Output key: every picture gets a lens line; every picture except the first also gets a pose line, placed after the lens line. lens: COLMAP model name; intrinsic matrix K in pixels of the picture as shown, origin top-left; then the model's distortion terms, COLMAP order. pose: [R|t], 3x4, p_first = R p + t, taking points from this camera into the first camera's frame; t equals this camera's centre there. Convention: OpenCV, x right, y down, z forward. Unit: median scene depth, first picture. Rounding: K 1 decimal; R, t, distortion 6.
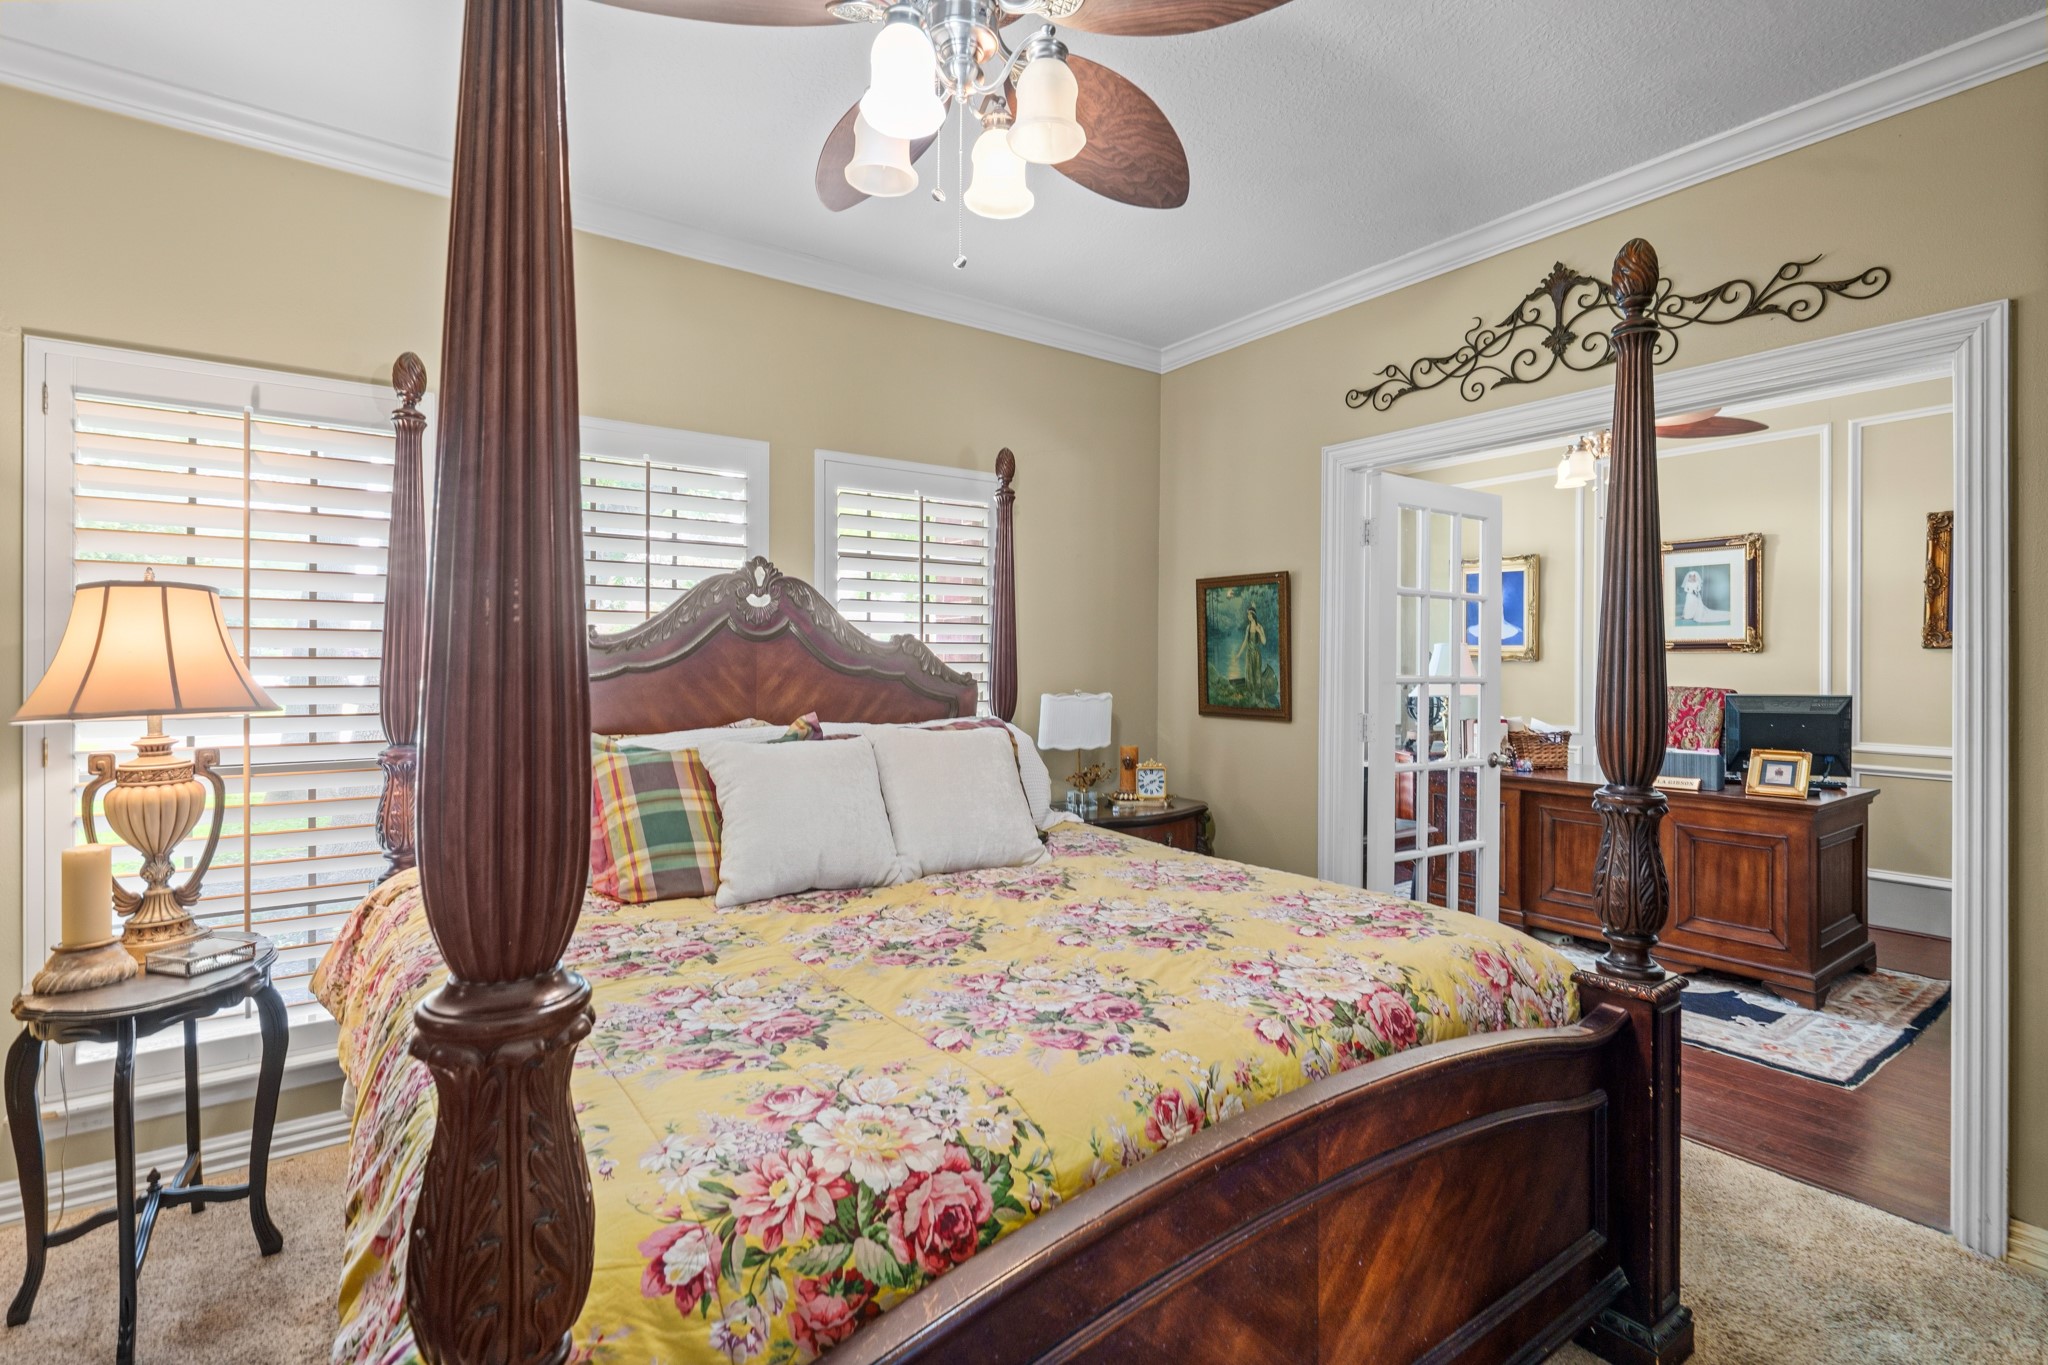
lens RADIAL K [[949.9, 0, 1018.7], [0, 949.9, 666.4], [0, 0, 1]] dist [-0.005155, 0.002493]
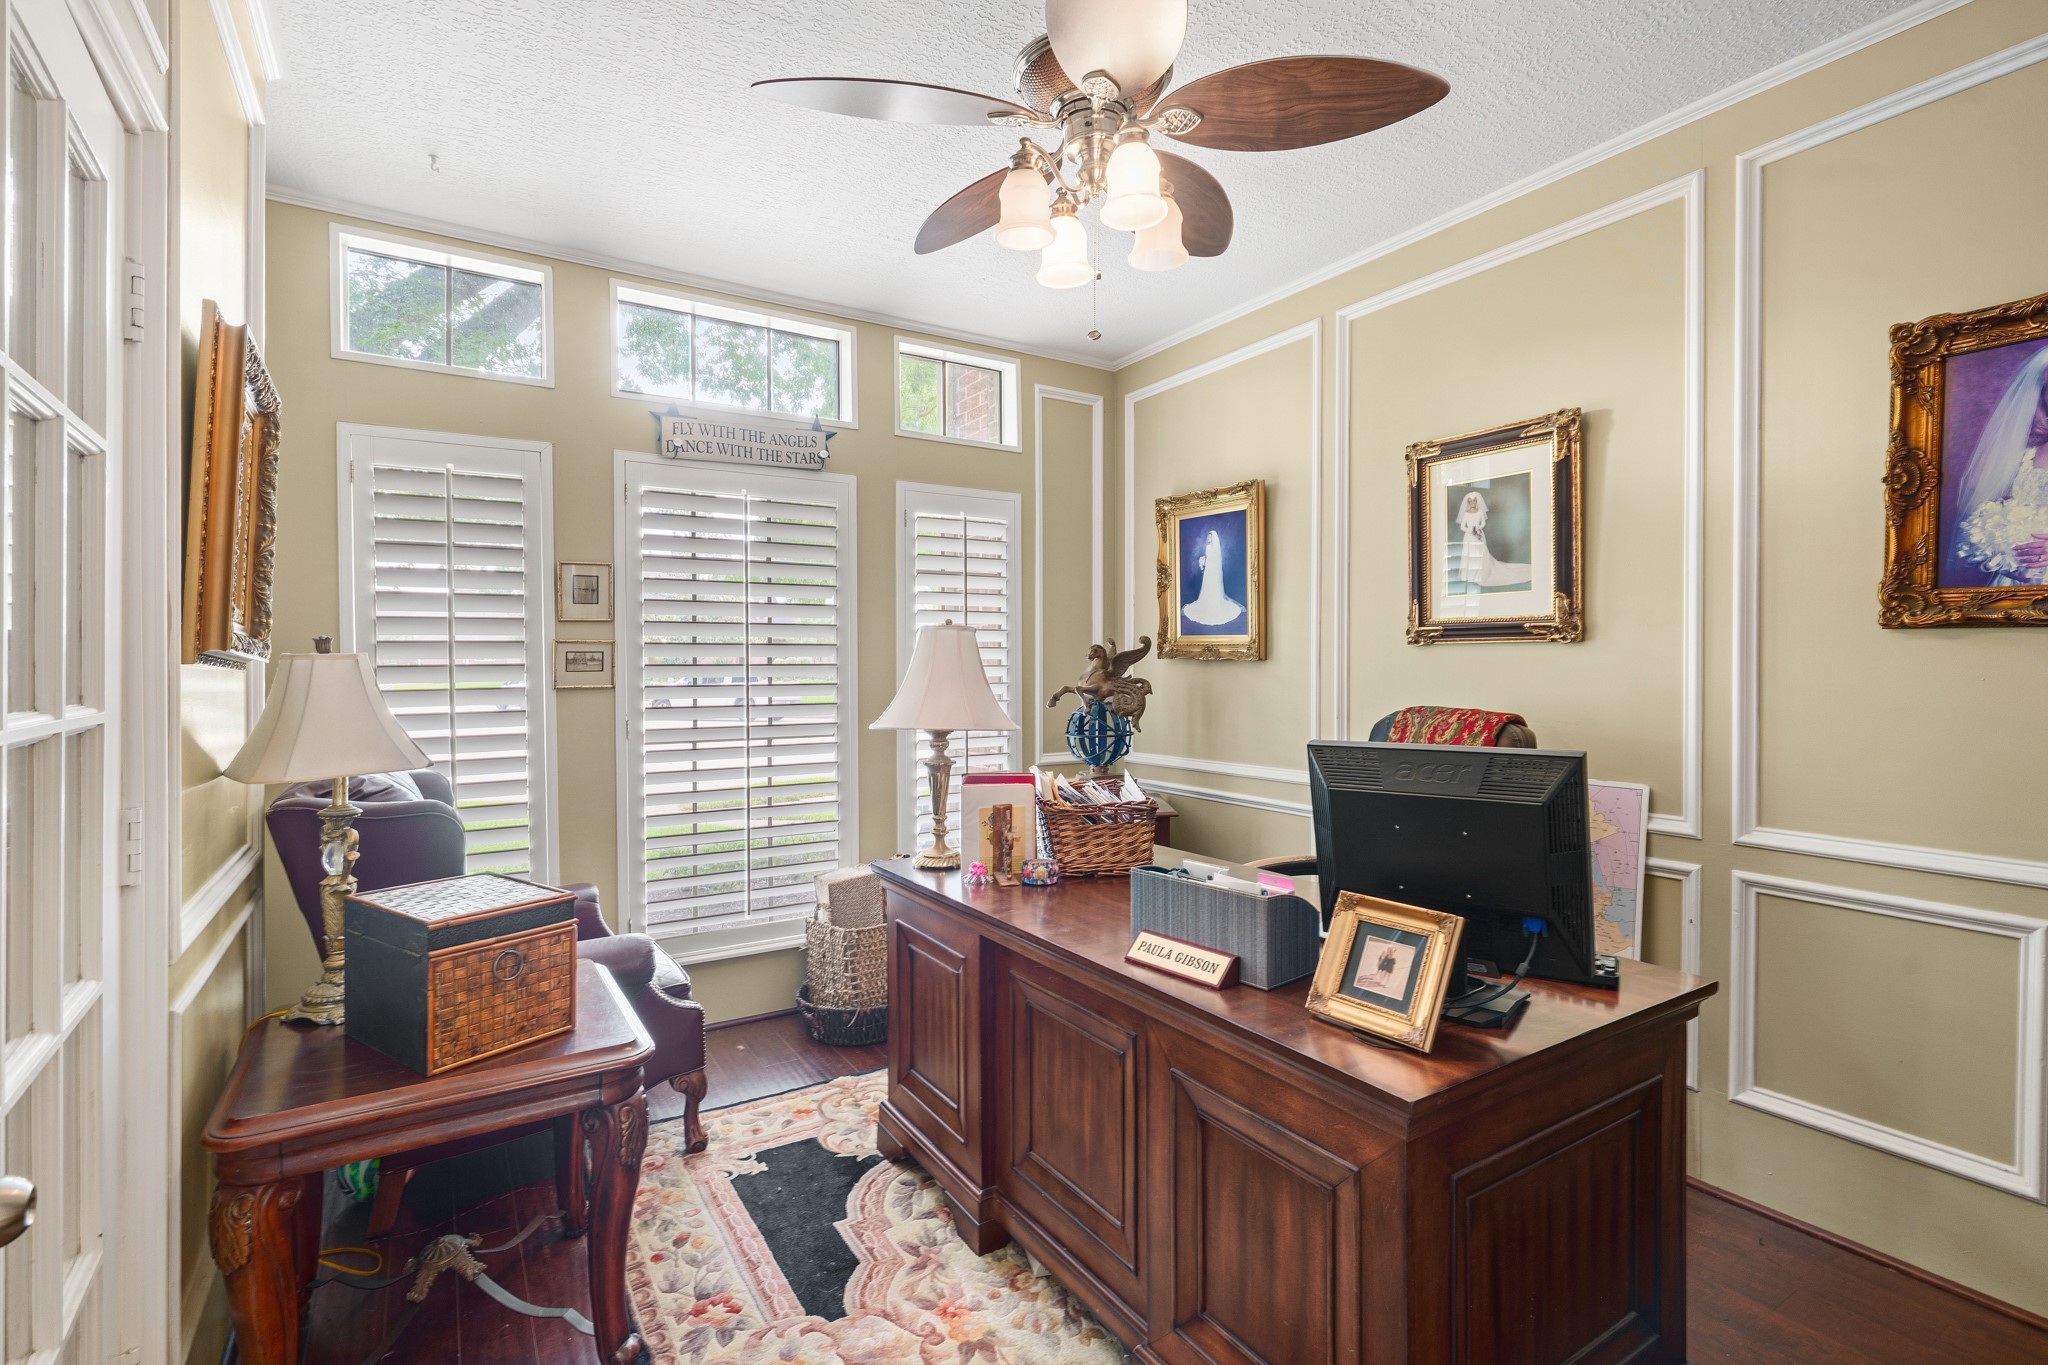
lens RADIAL K [[949.9, 0, 1023.3], [0, 949.9, 676.9], [0, 0, 1]] dist [-0.005155, 0.002493]
pose [[0.998319, -0.004068, -0.057820, 0.499824], [0.004574, 0.999952, 0.008621, -0.001337], [0.057782, -0.008871, 0.998290, 0.458649]]
